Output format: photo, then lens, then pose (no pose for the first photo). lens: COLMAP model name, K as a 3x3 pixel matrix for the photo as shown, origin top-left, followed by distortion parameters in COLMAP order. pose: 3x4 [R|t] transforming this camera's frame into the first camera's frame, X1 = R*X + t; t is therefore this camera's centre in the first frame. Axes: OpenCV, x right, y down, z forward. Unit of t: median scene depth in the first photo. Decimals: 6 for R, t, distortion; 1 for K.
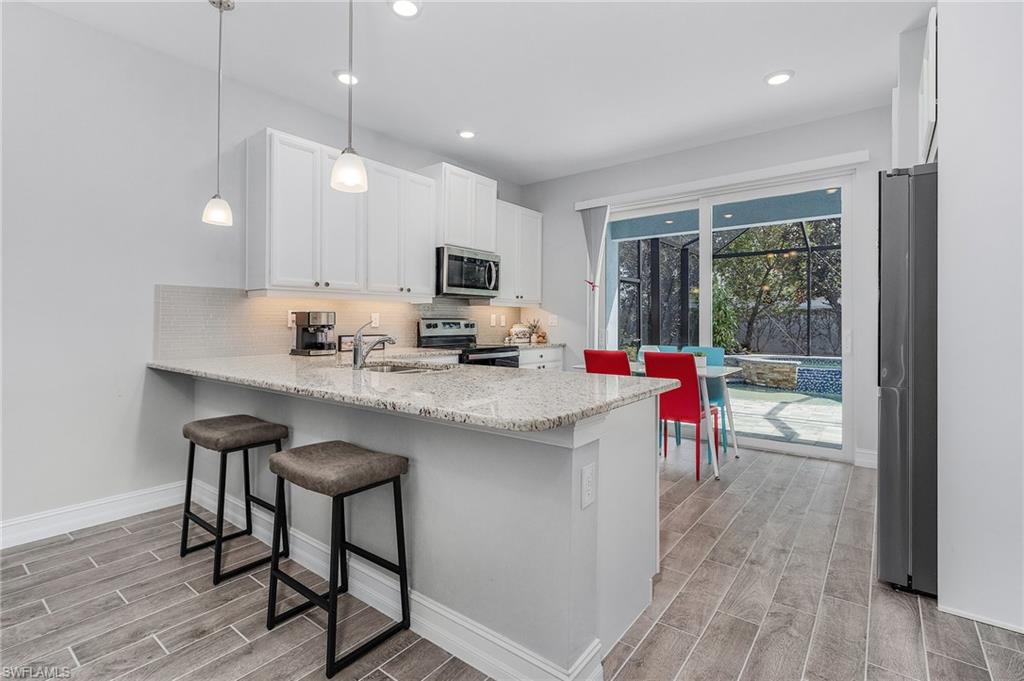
lens RADIAL K [[475.5, 0, 513.1], [0, 475.5, 330.7], [0, 0, 1]] dist [0.000038, -0.001470]
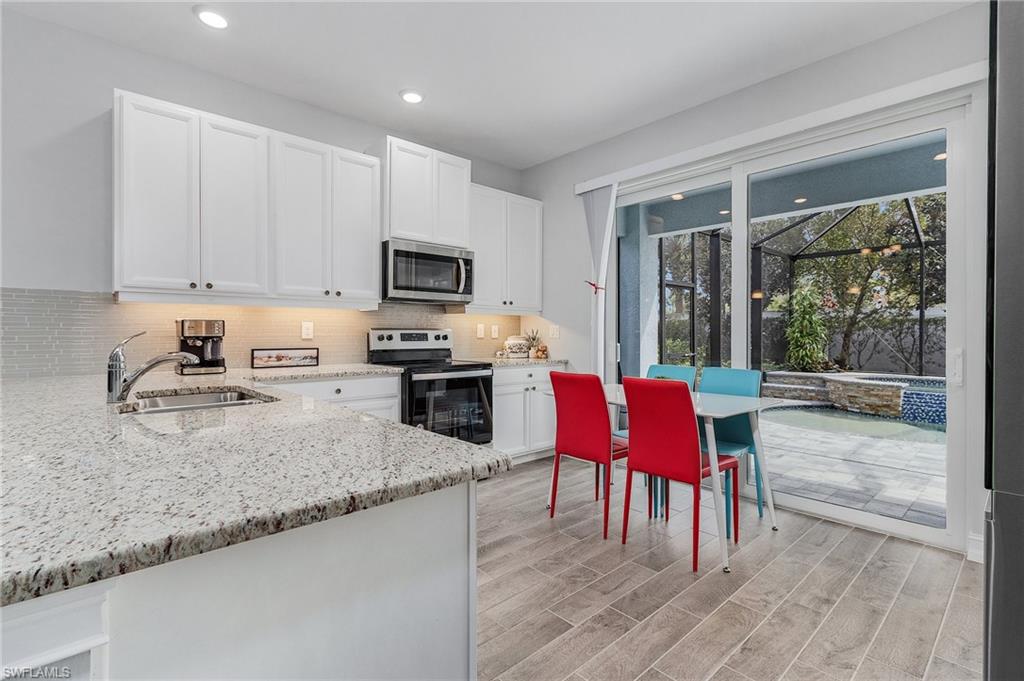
lens RADIAL K [[475.5, 0, 513.3], [0, 475.5, 337.9], [0, 0, 1]] dist [0.000038, -0.001470]
pose [[0.986012, 0.002716, -0.166652, 0.164921], [-0.004187, 0.999955, -0.008478, -0.003246], [0.166621, 0.009058, 0.985979, 0.197755]]
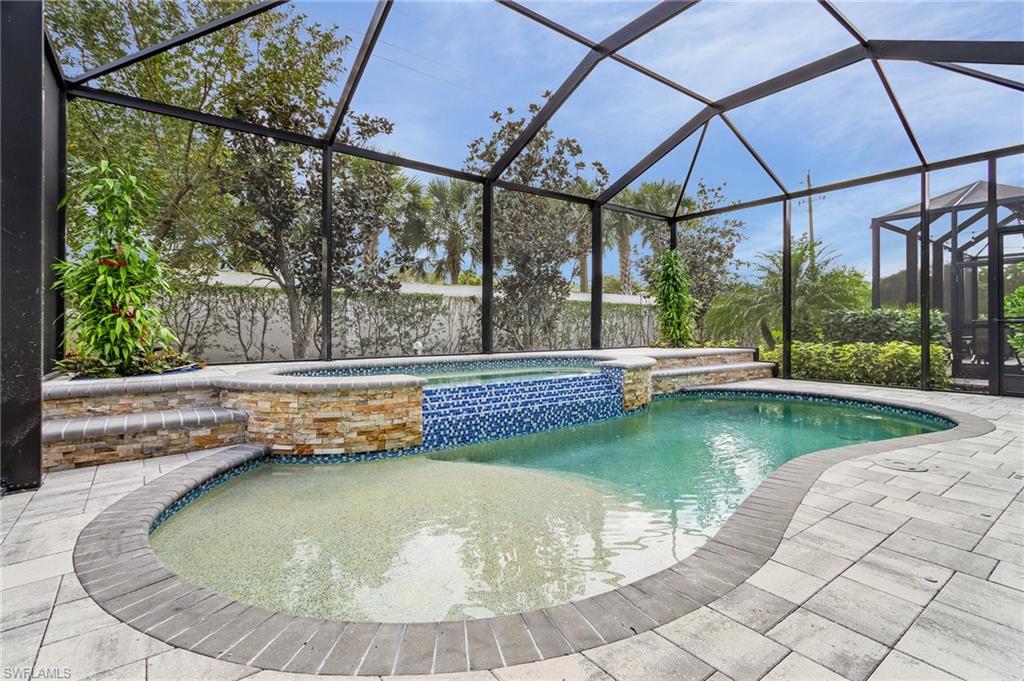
lens RADIAL K [[475.5, 0, 510.2], [0, 475.5, 333.5], [0, 0, 1]] dist [0.000038, -0.001470]
pose [[0.260522, -0.007000, 0.965442, 0.467175], [0.019542, 0.999807, 0.001976, 0.062216], [-0.965270, 0.018351, 0.260609, 1.613524]]
